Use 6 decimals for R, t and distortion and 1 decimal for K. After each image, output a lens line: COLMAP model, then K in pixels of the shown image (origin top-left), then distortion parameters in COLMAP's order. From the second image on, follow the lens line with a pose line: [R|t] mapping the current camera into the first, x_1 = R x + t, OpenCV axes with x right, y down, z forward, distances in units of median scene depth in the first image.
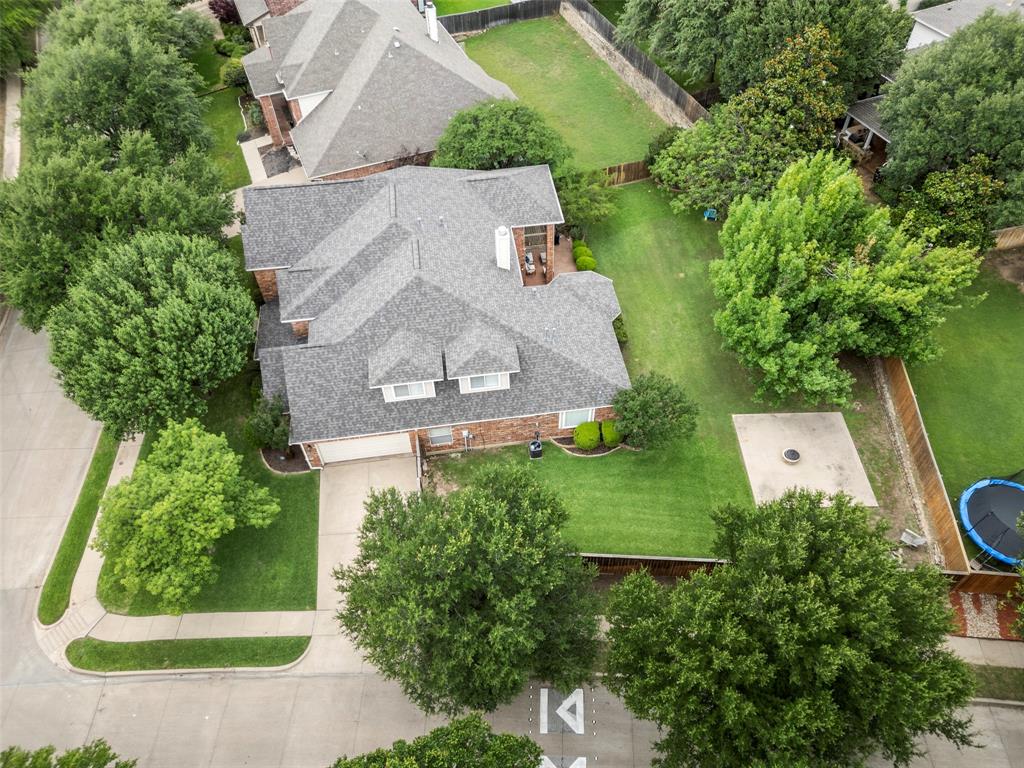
lens RADIAL K [[712.0, 0, 512.0], [0, 712.0, 384.0], [0, 0, 1]] dist [0.087644, -0.072826]
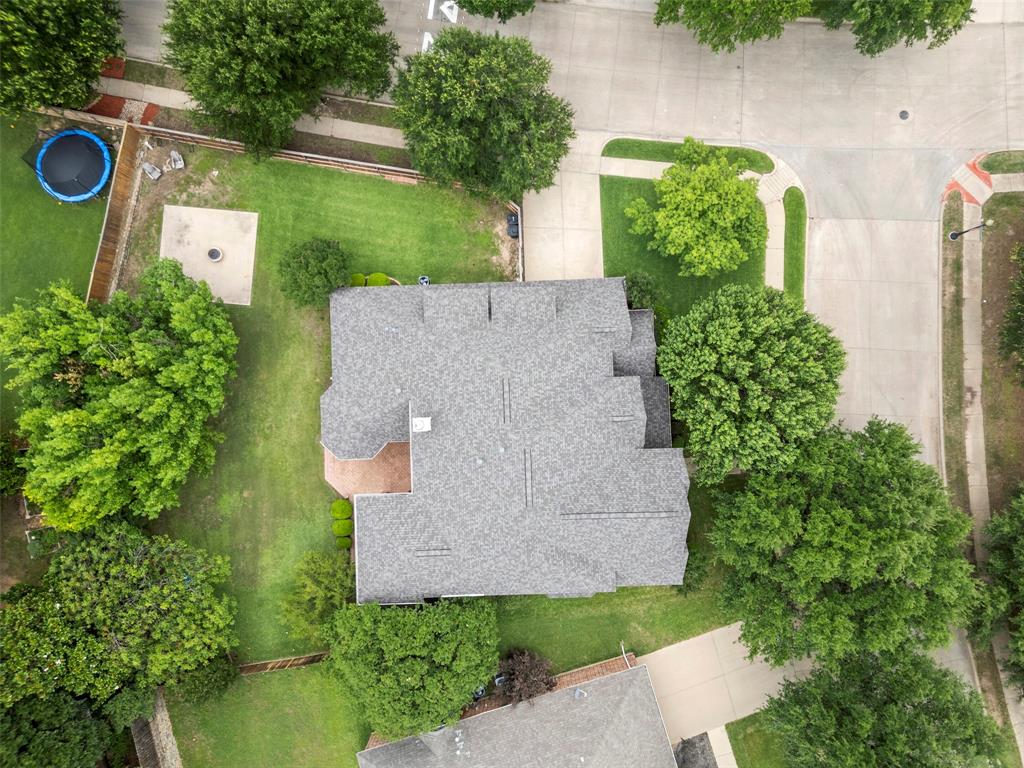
lens RADIAL K [[712.0, 0, 512.0], [0, 712.0, 384.0], [0, 0, 1]] dist [0.087644, -0.072826]
pose [[-0.994877, -0.093377, 0.038747, -0.183642], [0.095560, -0.743481, 0.661895, -0.851776], [-0.032998, 0.662206, 0.748595, 0.229219]]
